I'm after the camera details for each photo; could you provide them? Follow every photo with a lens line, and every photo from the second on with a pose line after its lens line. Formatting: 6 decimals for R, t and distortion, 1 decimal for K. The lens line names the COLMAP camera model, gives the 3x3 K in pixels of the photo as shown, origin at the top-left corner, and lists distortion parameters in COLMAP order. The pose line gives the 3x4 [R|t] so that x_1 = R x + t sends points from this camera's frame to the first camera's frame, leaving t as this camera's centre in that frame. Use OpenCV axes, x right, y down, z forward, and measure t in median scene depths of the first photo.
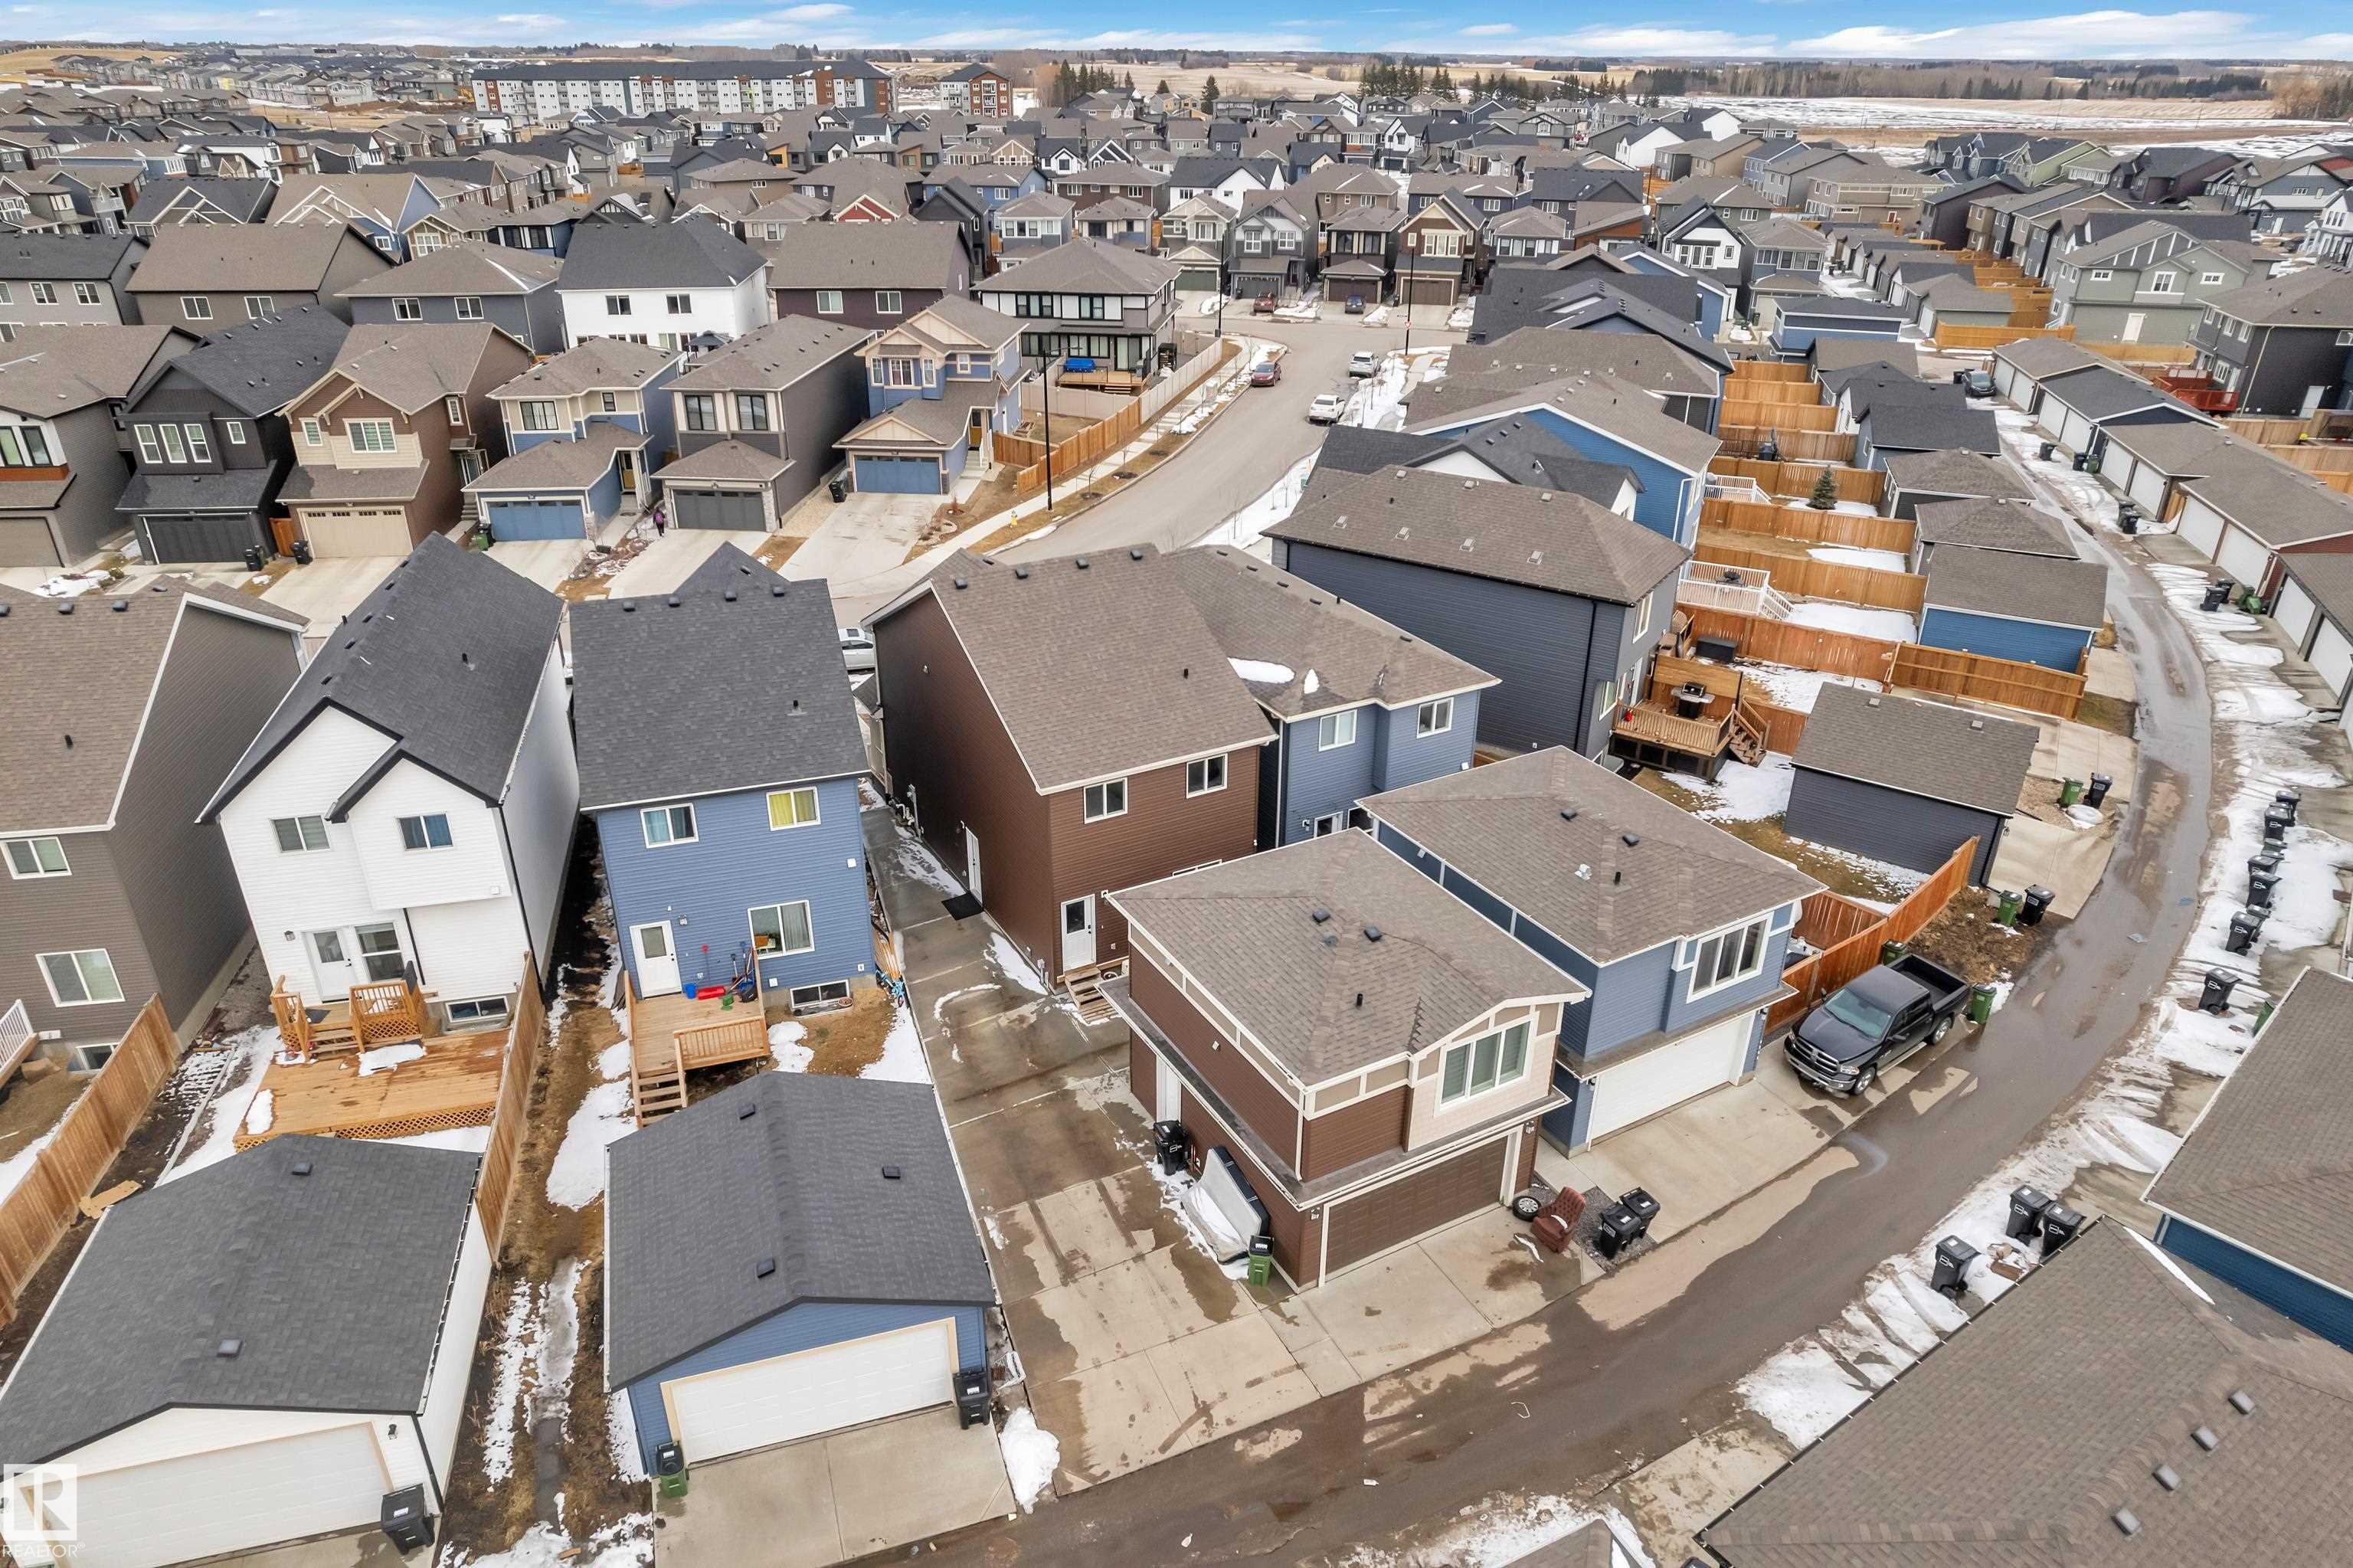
lens RADIAL K [[1508.7, 0, 1173.1], [0, 1508.7, 799.4], [0, 0, 1]] dist [-0.077014, 0.065508]
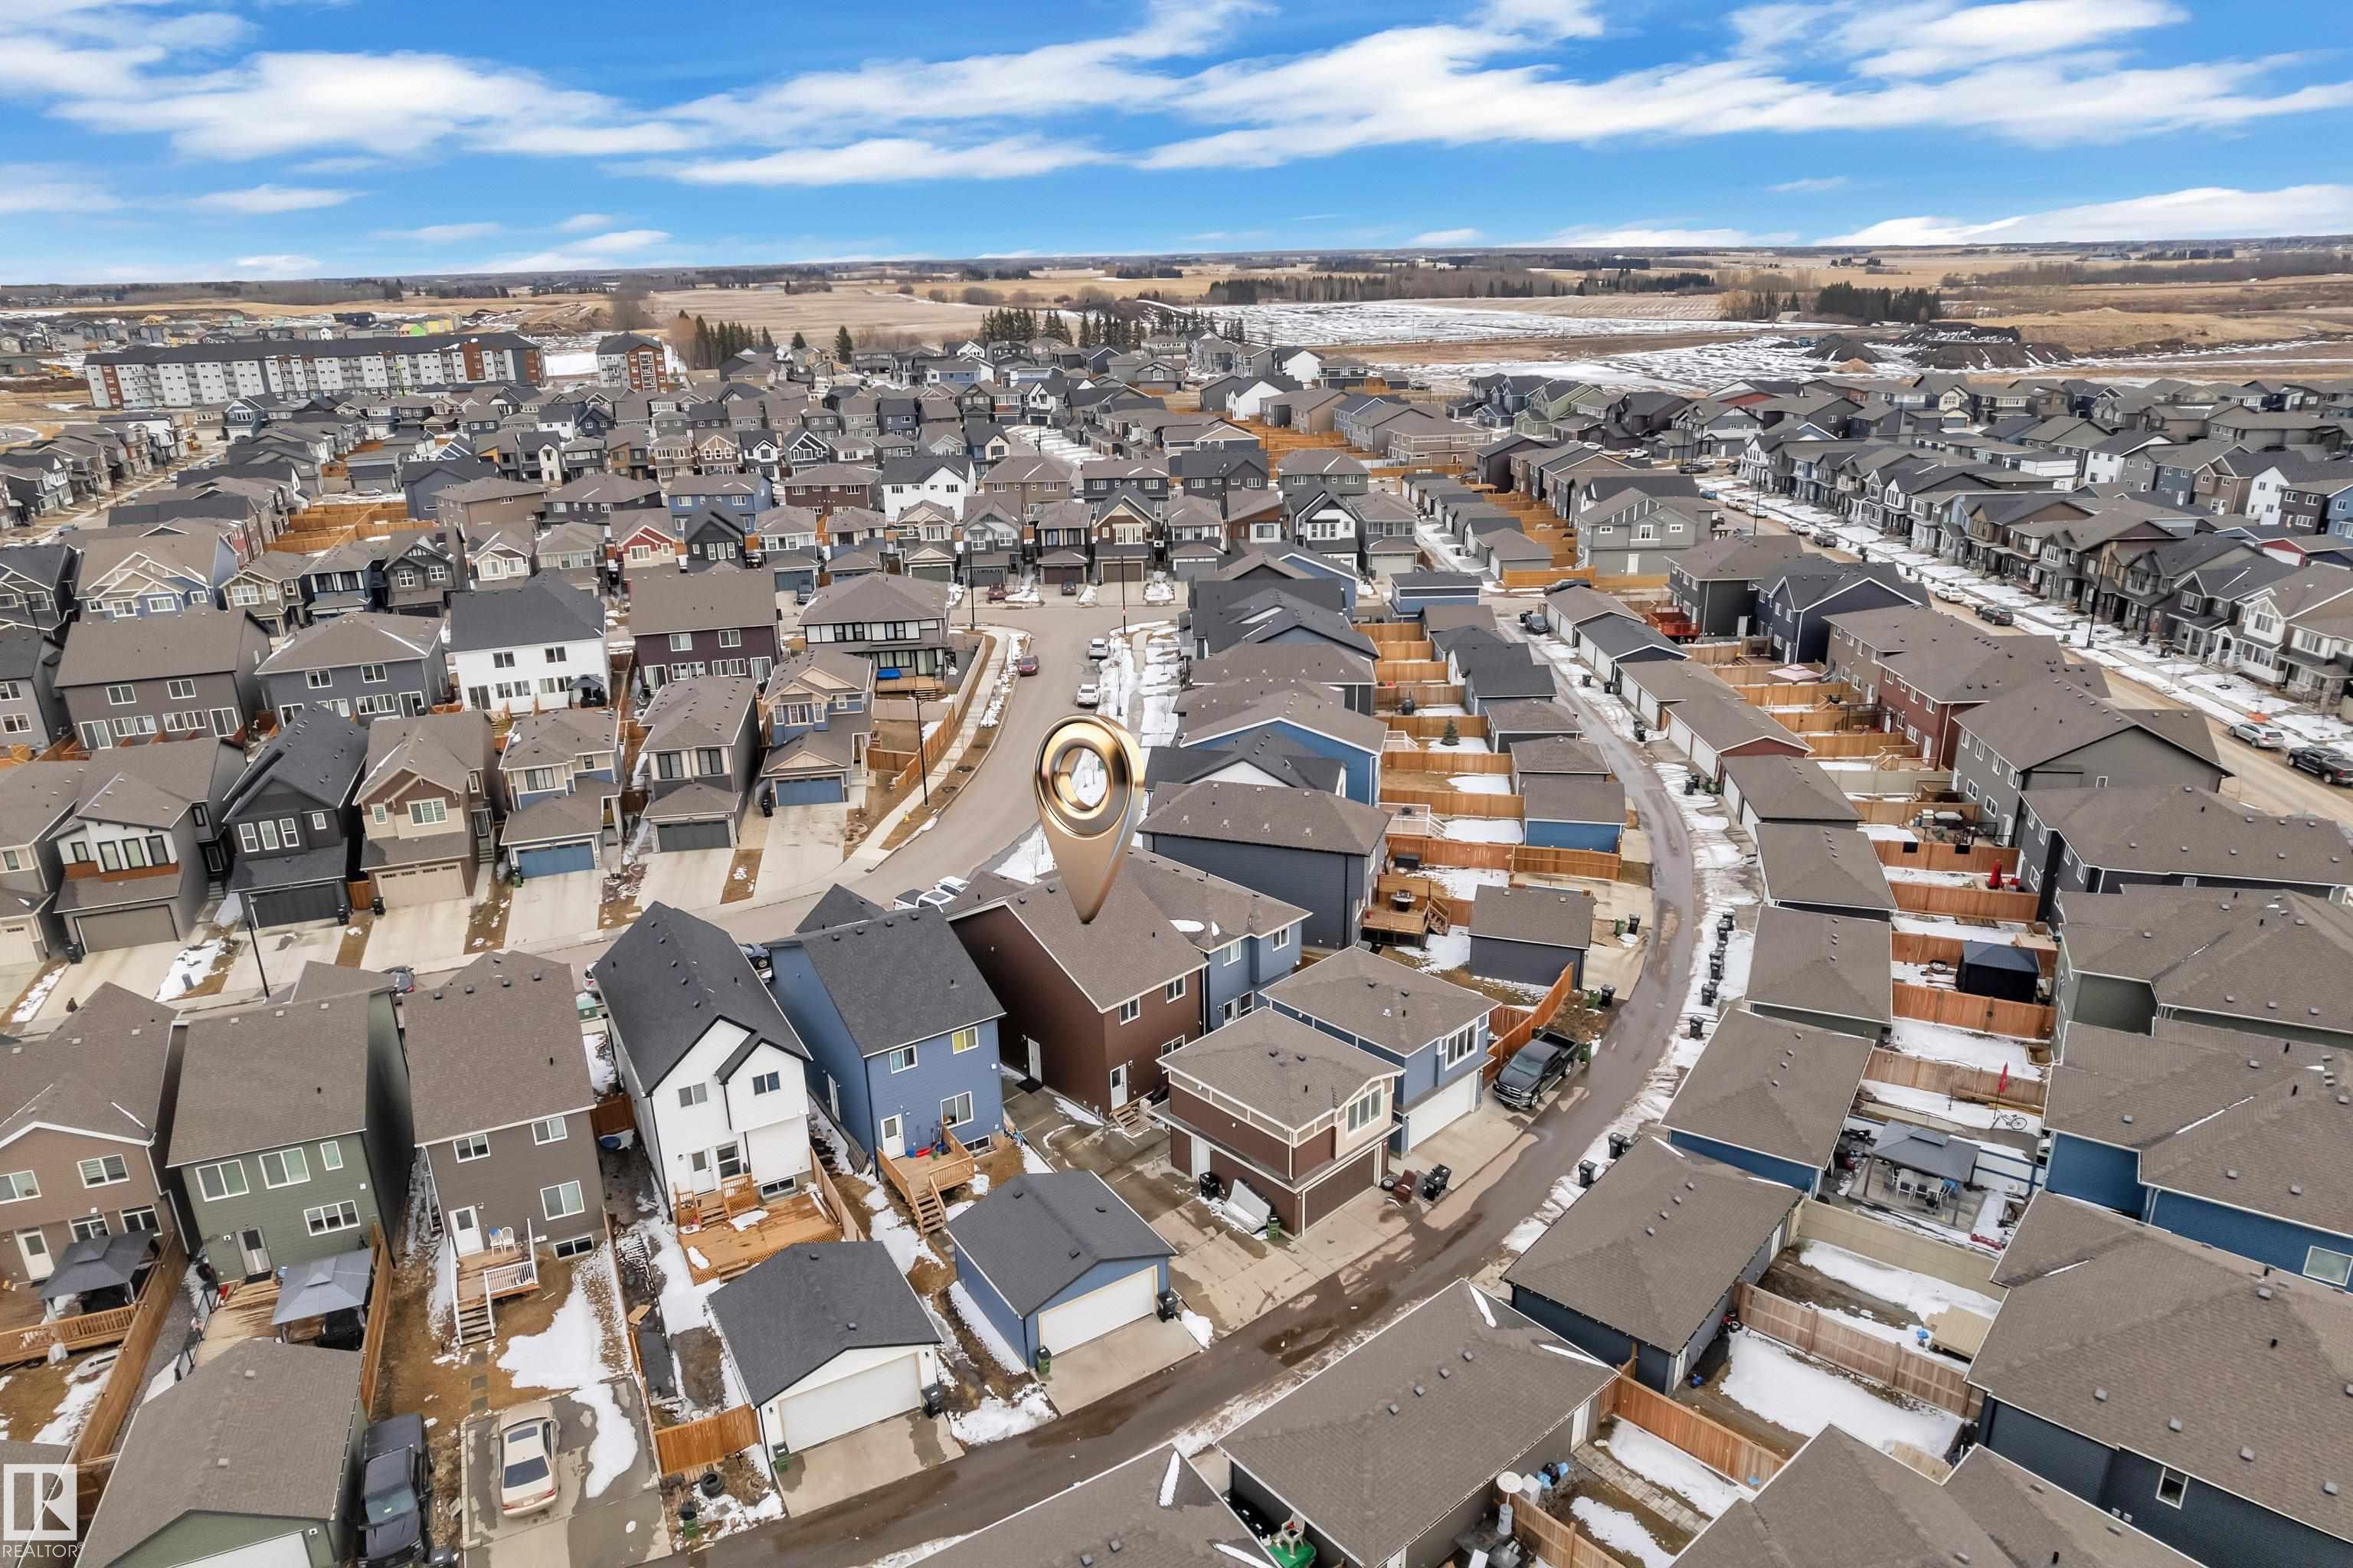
lens RADIAL K [[1506.2, 0, 1176.5], [0, 1506.2, 784.0], [0, 0, 1]] dist [-0.047794, 0.000536]
pose [[0.966981, -0.107497, 0.231066, -0.200253], [0.136146, 0.984359, -0.111806, -0.030963], [-0.215433, 0.139573, 0.966493, -0.430138]]
